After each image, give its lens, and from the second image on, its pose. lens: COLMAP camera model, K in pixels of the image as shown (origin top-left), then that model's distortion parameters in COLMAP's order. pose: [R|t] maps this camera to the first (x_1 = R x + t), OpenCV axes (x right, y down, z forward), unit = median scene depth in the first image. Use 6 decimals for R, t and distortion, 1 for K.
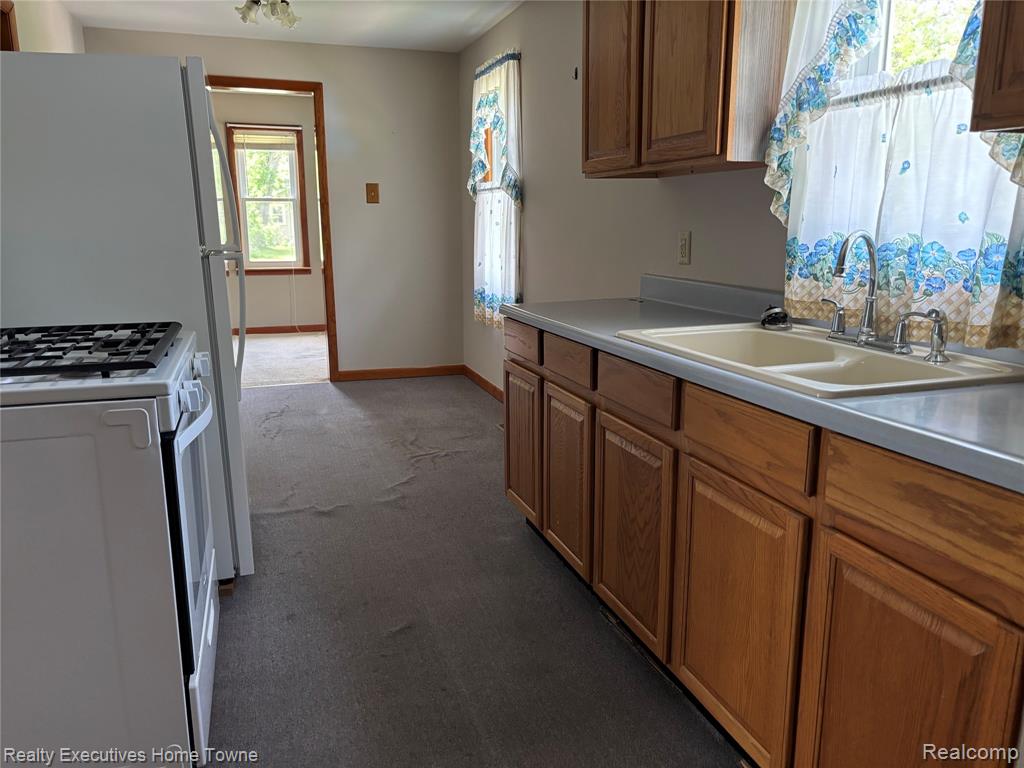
lens RADIAL K [[773.3, 0, 503.7], [0, 773.3, 388.8], [0, 0, 1]] dist [0.053523, -0.058614]
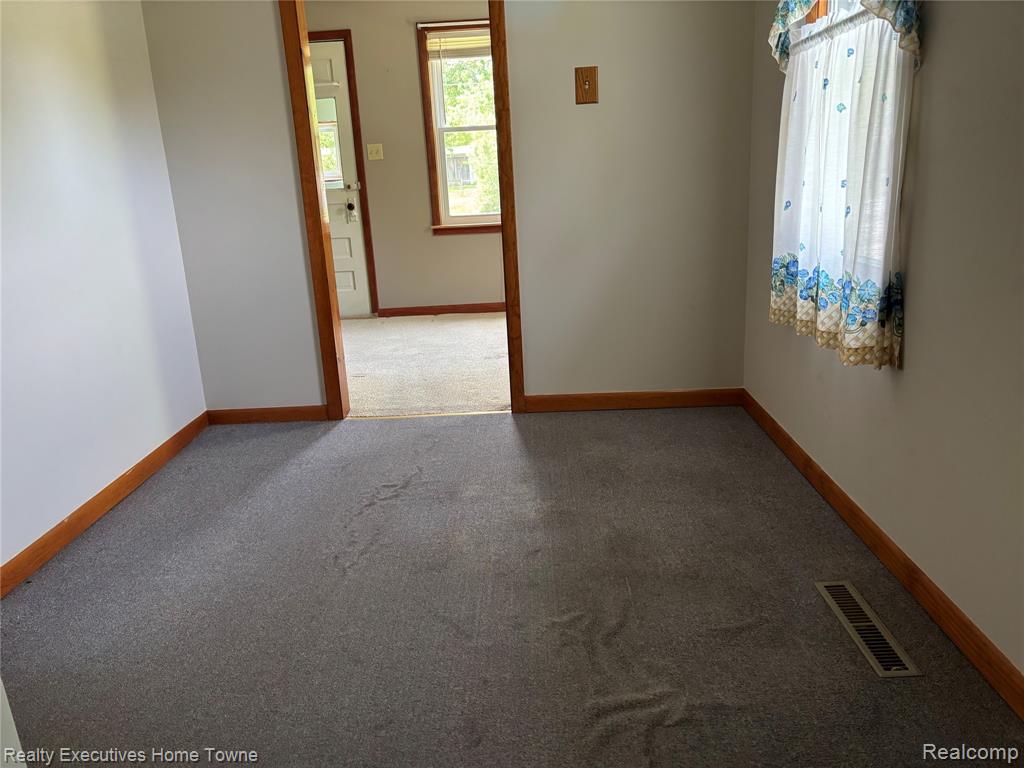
lens RADIAL K [[773.3, 0, 499.3], [0, 773.3, 389.7], [0, 0, 1]] dist [0.053523, -0.058614]
pose [[0.938201, 0.043158, -0.343389, -0.028581], [-0.020604, 0.997400, 0.069062, -0.078257], [0.345477, -0.057719, 0.936651, 0.488508]]
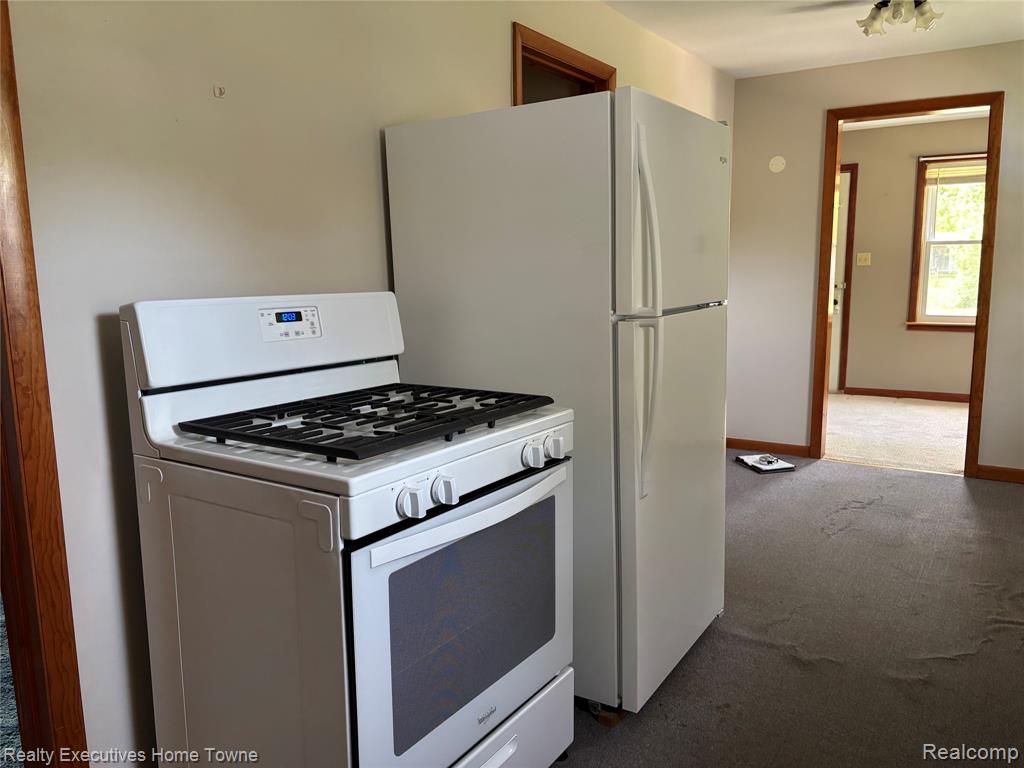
lens RADIAL K [[773.3, 0, 511.5], [0, 773.3, 385.9], [0, 0, 1]] dist [0.053523, -0.058614]
pose [[0.628944, 0.110834, -0.769509, 0.090732], [-0.155494, 0.987720, 0.015173, -0.044709], [0.761742, 0.110111, 0.638455, 0.179319]]
